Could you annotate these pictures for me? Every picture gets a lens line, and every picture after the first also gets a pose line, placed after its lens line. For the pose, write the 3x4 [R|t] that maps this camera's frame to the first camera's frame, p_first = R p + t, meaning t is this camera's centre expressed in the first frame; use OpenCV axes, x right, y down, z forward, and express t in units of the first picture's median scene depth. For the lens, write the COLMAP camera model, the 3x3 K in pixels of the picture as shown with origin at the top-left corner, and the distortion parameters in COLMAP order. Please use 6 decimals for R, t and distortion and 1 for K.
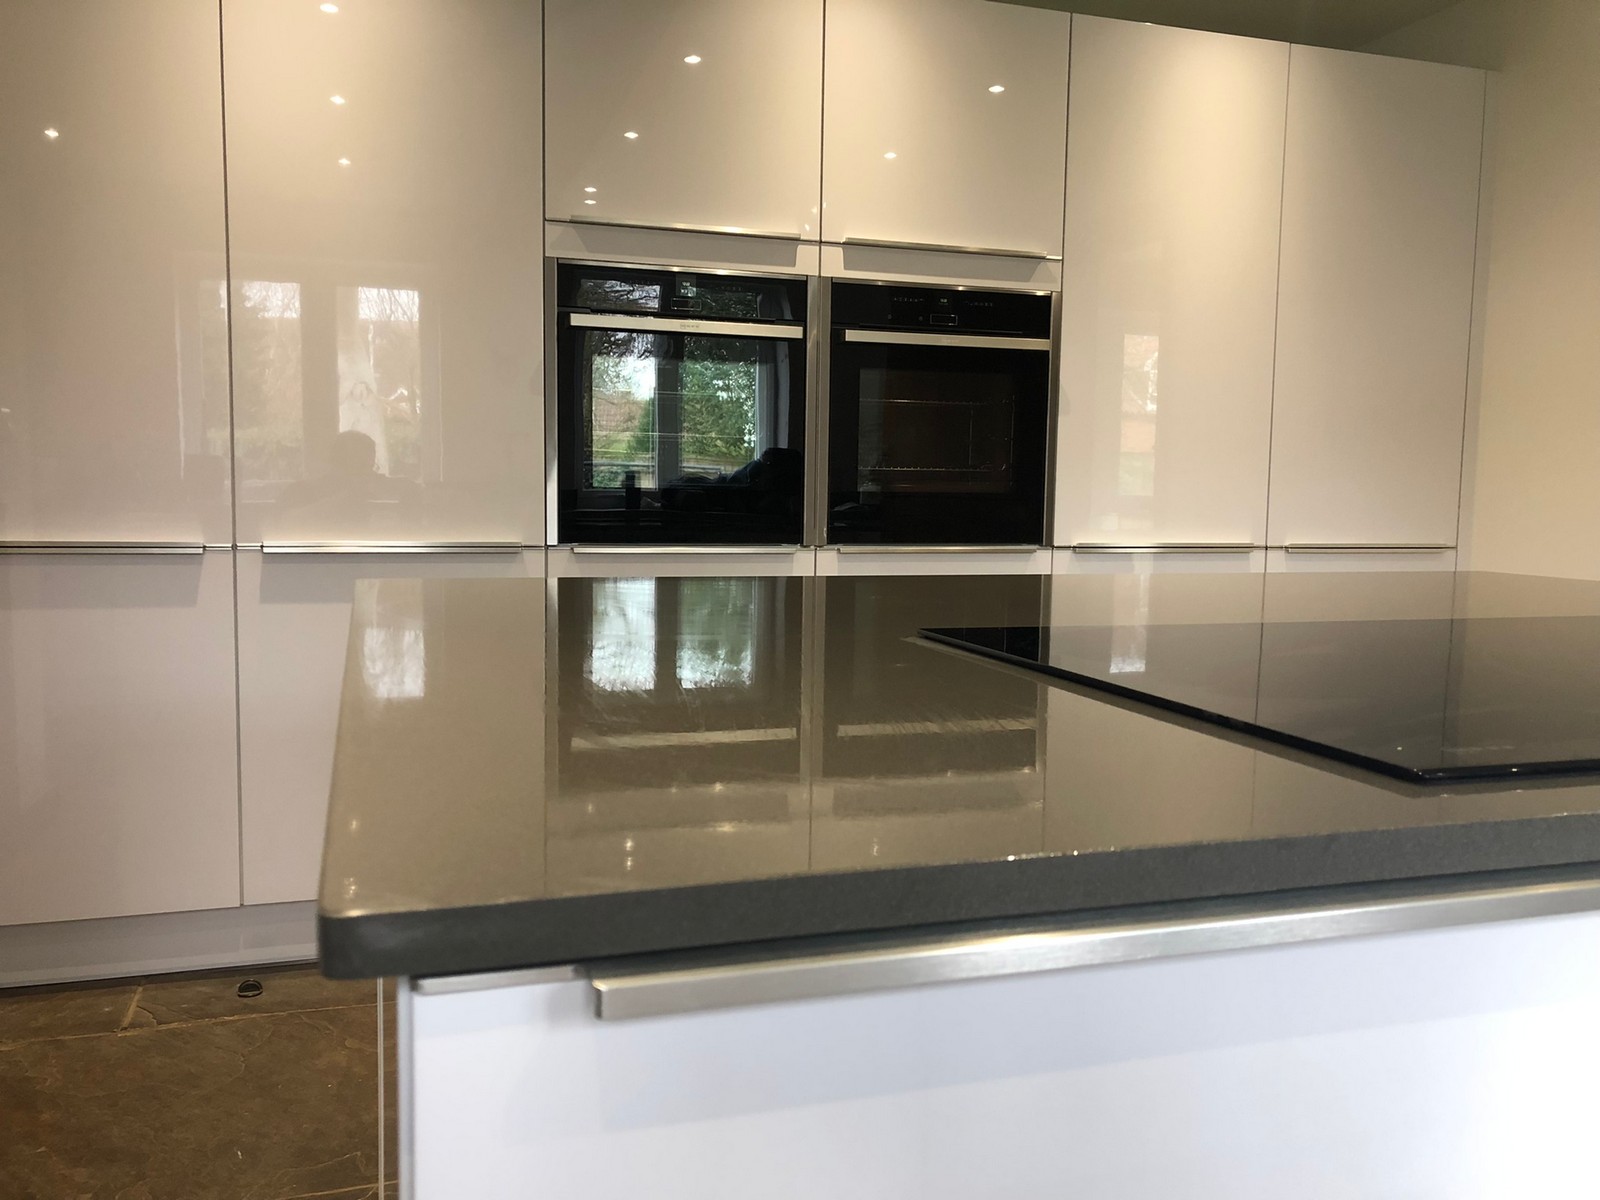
lens RADIAL K [[1313.0, 0, 768.2], [0, 1313.0, 571.4], [0, 0, 1]] dist [0.007886, 0.006684]
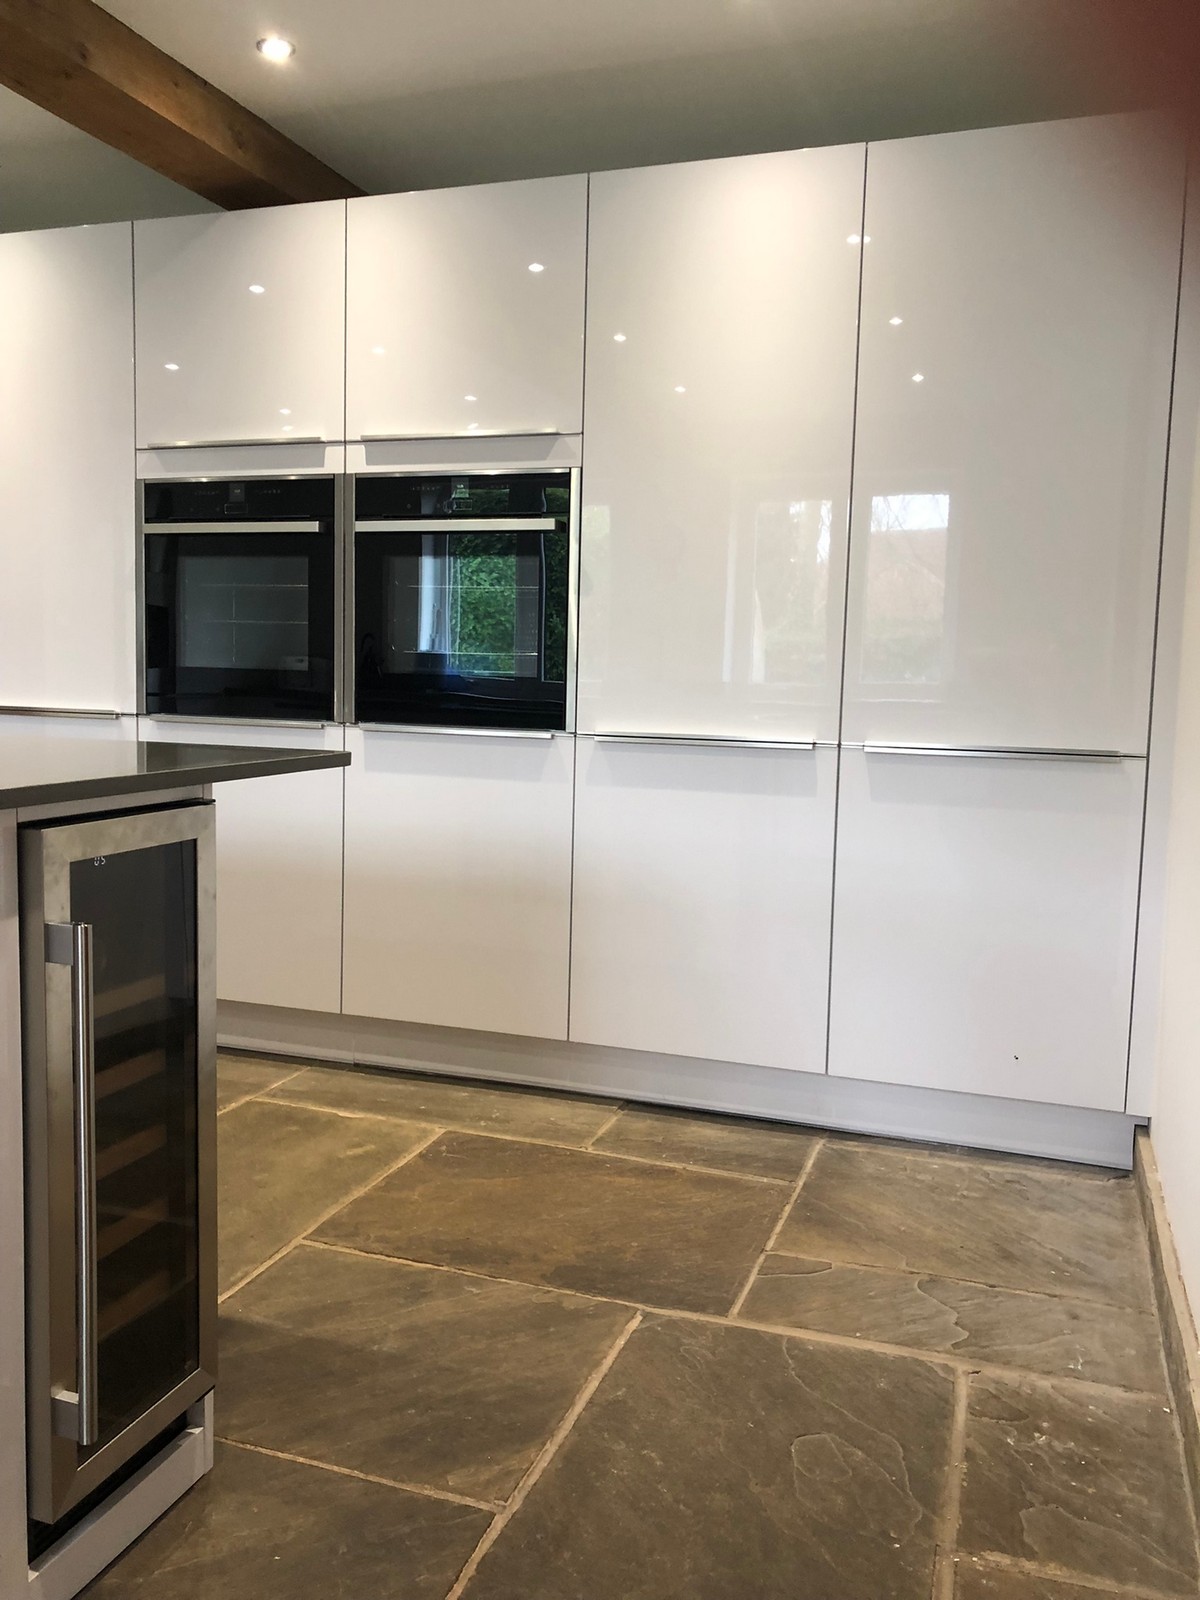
lens RADIAL K [[1292.8, 0, 605.3], [0, 1292.8, 764.4], [0, 0, 1]] dist [0.005937, 0.003259]
pose [[0.799629, 0.046679, -0.598678, 0.848925], [-0.052770, 0.998579, 0.007376, -0.004412], [0.598172, 0.025694, 0.800956, 0.276565]]
